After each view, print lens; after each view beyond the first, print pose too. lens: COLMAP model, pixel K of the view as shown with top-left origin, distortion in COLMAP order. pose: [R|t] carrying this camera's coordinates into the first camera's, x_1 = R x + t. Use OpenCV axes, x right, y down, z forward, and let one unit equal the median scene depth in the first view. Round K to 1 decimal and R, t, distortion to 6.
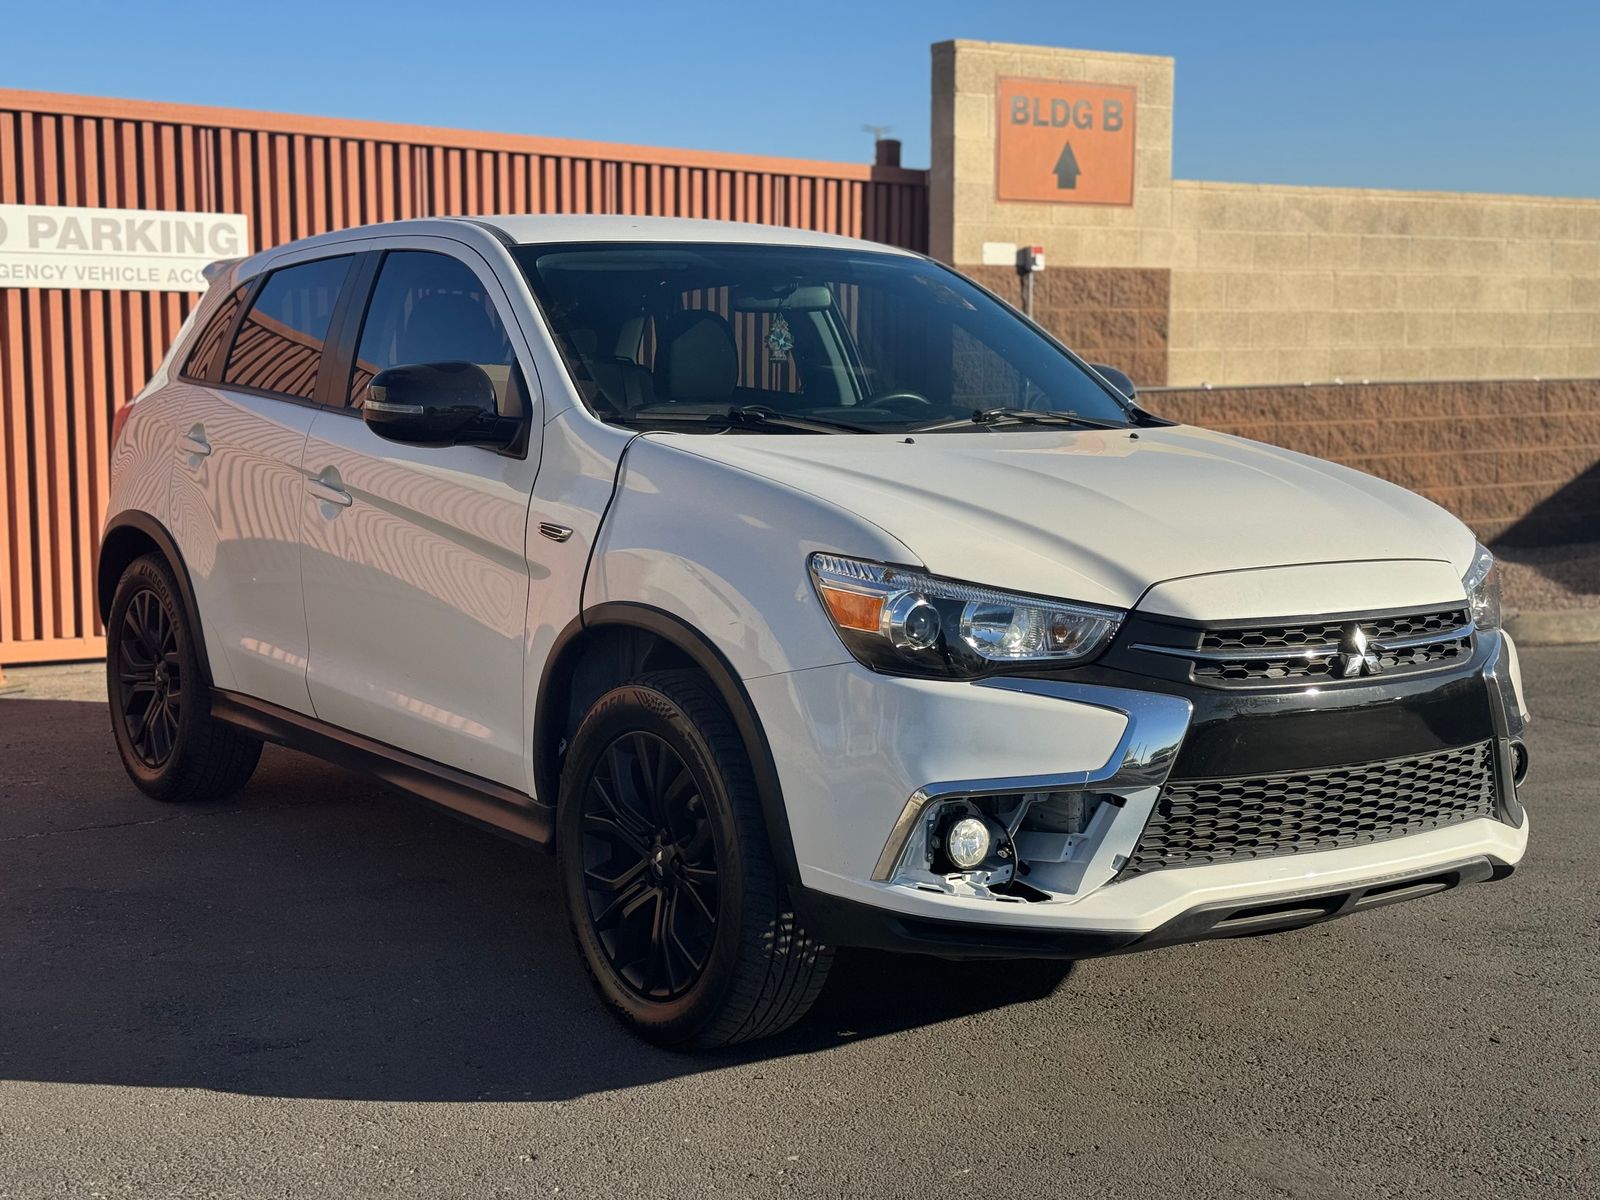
lens RADIAL K [[2242.4, 0, 802.8], [0, 2242.4, 605.0], [0, 0, 1]] dist [0.110815, 0.000000]
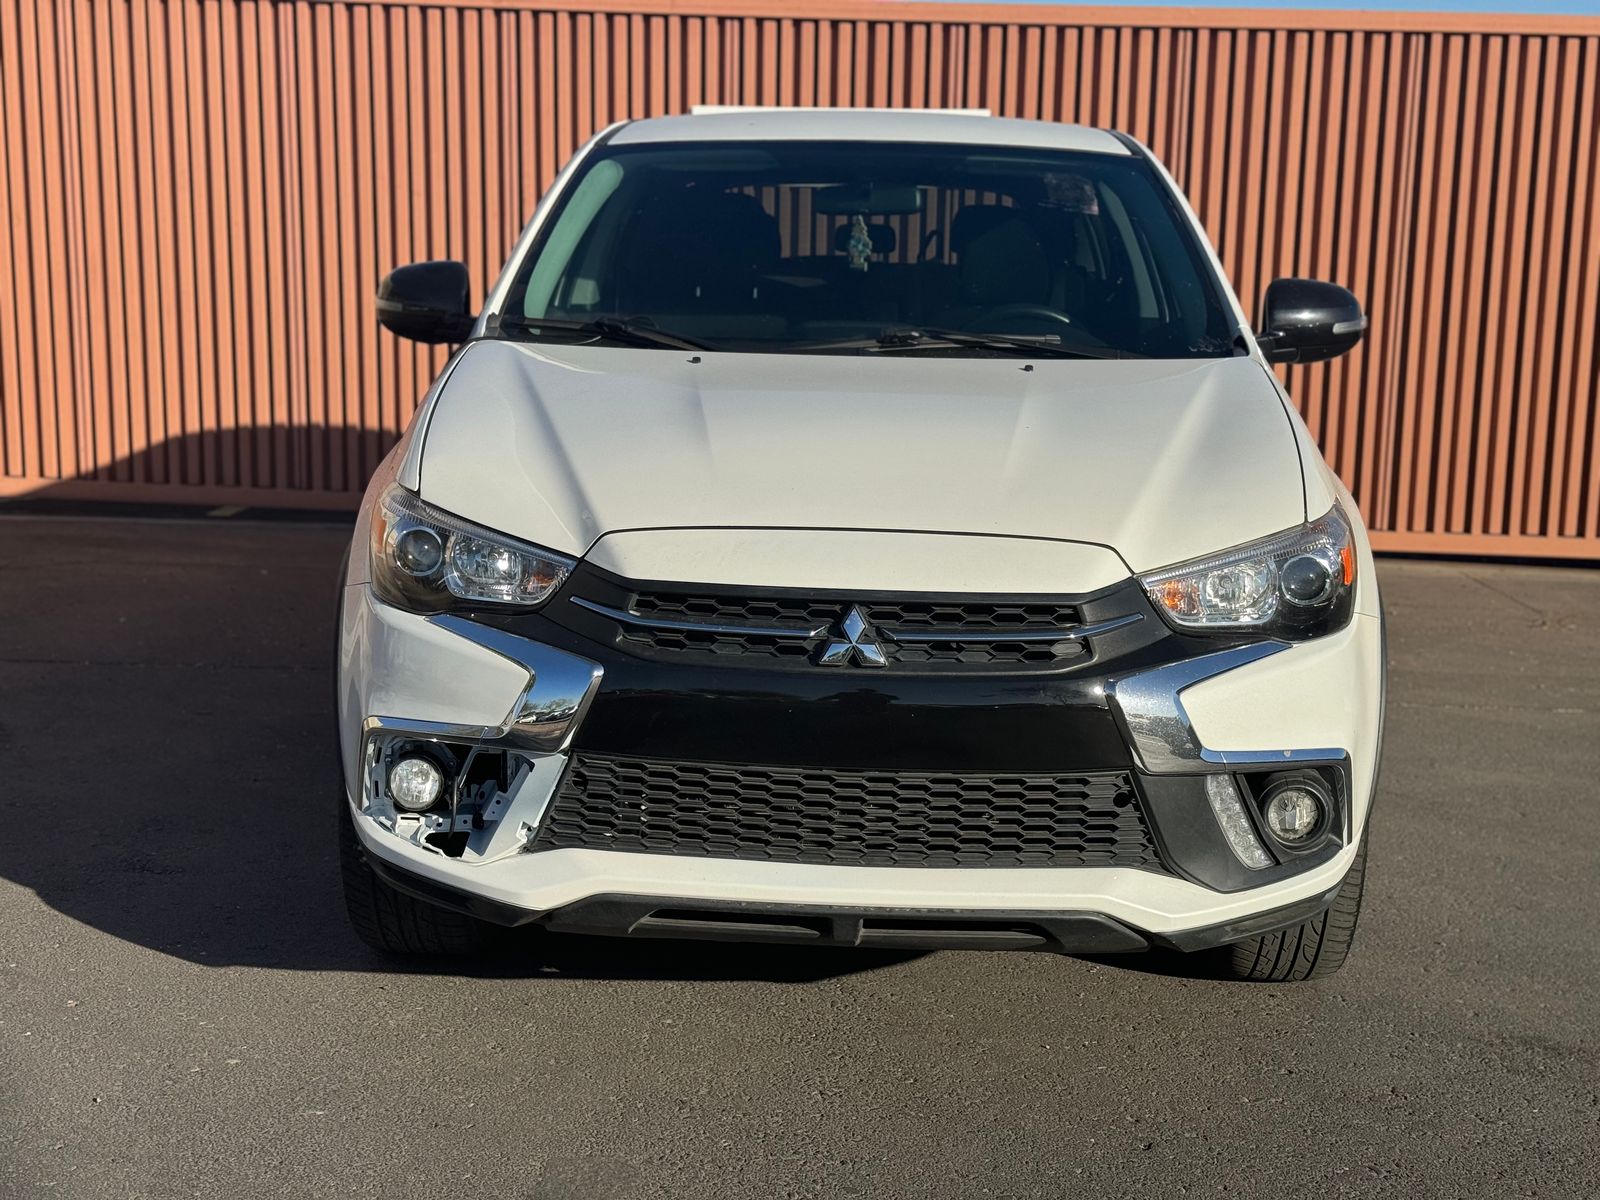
lens RADIAL K [[2242.4, 0, 790.4], [0, 2242.4, 600.2], [0, 0, 1]] dist [0.110815, 0.000000]
pose [[0.793405, 0.112952, -0.598123, 0.327475], [-0.083184, 0.993533, 0.077281, -0.025258], [0.602984, -0.011561, 0.797670, 0.143439]]
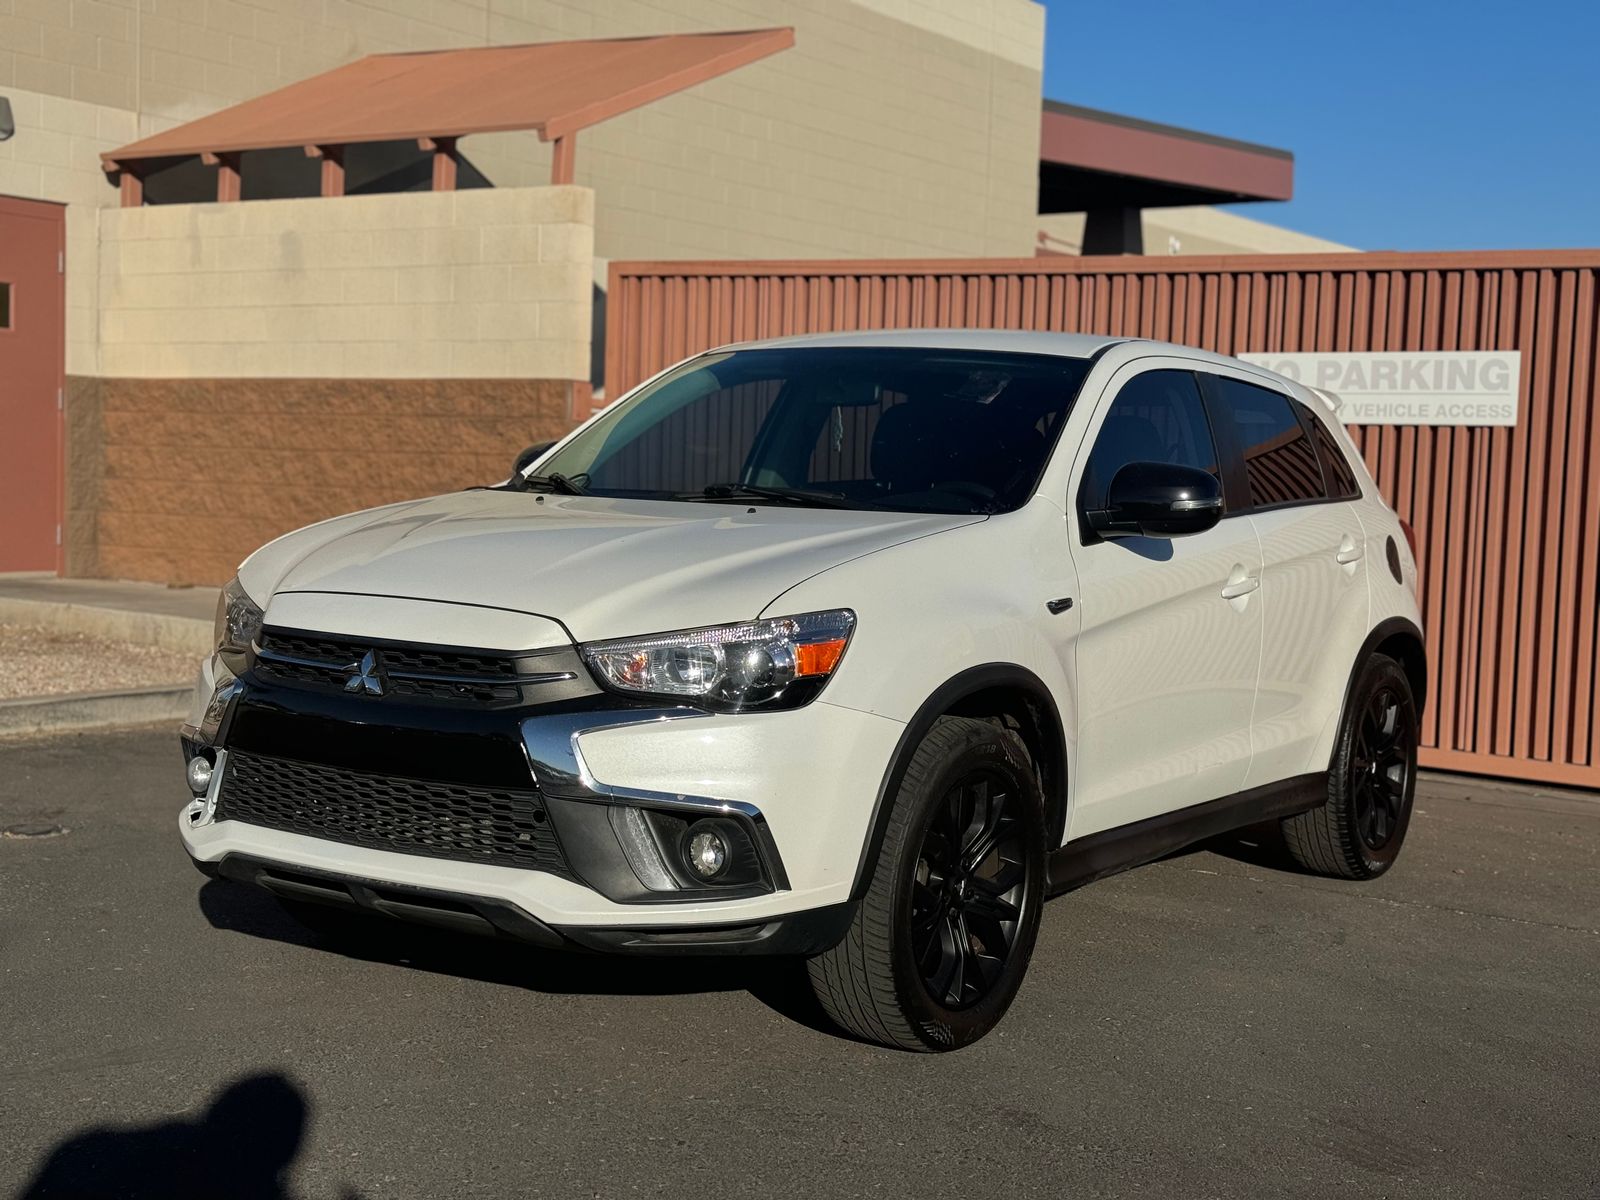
lens RADIAL K [[2242.4, 0, 803.8], [0, 2242.4, 609.8], [0, 0, 1]] dist [0.110815, 0.000000]
pose [[0.370396, 0.065151, -0.926586, 0.619048], [-0.141534, 0.989848, 0.013022, -0.025279], [0.918028, 0.126320, 0.375857, 0.348540]]
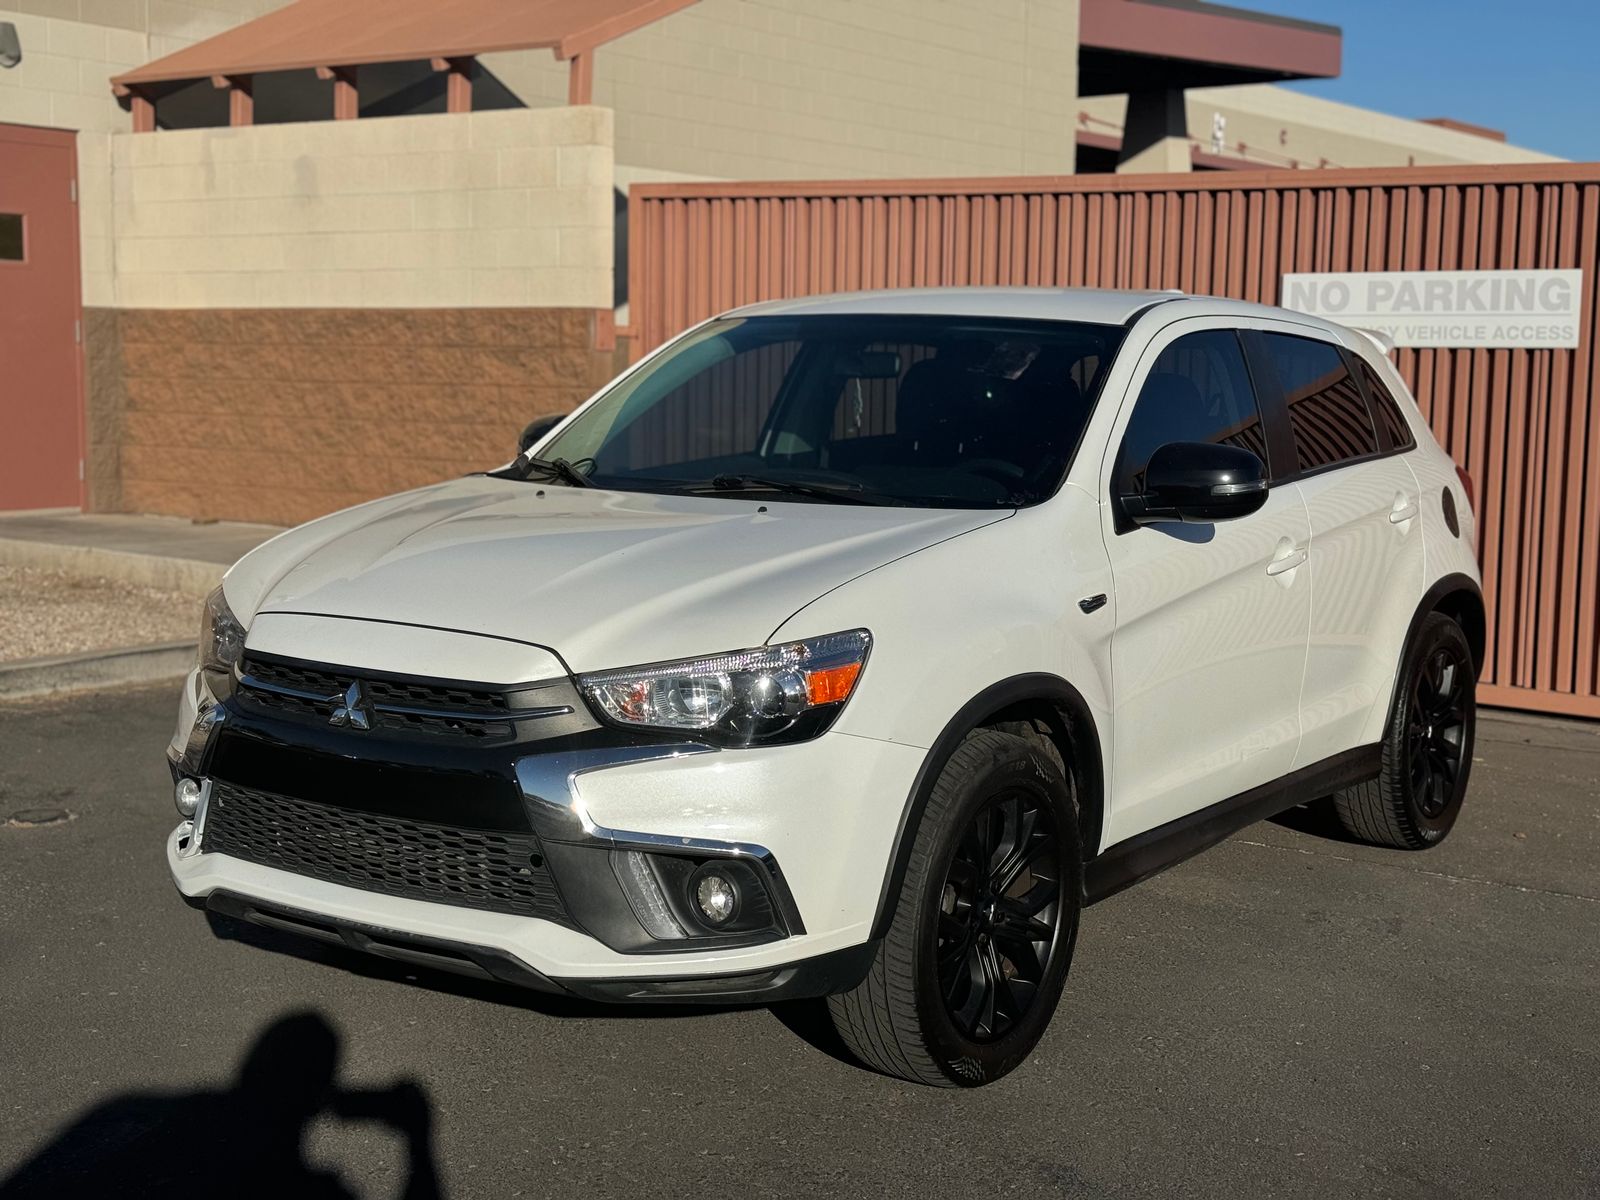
lens RADIAL K [[2242.4, 0, 794.3], [0, 2242.4, 594.7], [0, 0, 1]] dist [0.110815, 0.000000]
pose [[0.348780, 0.102269, -0.931608, 0.587816], [-0.123463, 0.990379, 0.062498, -0.055418], [0.929037, 0.093221, 0.358051, 0.364724]]
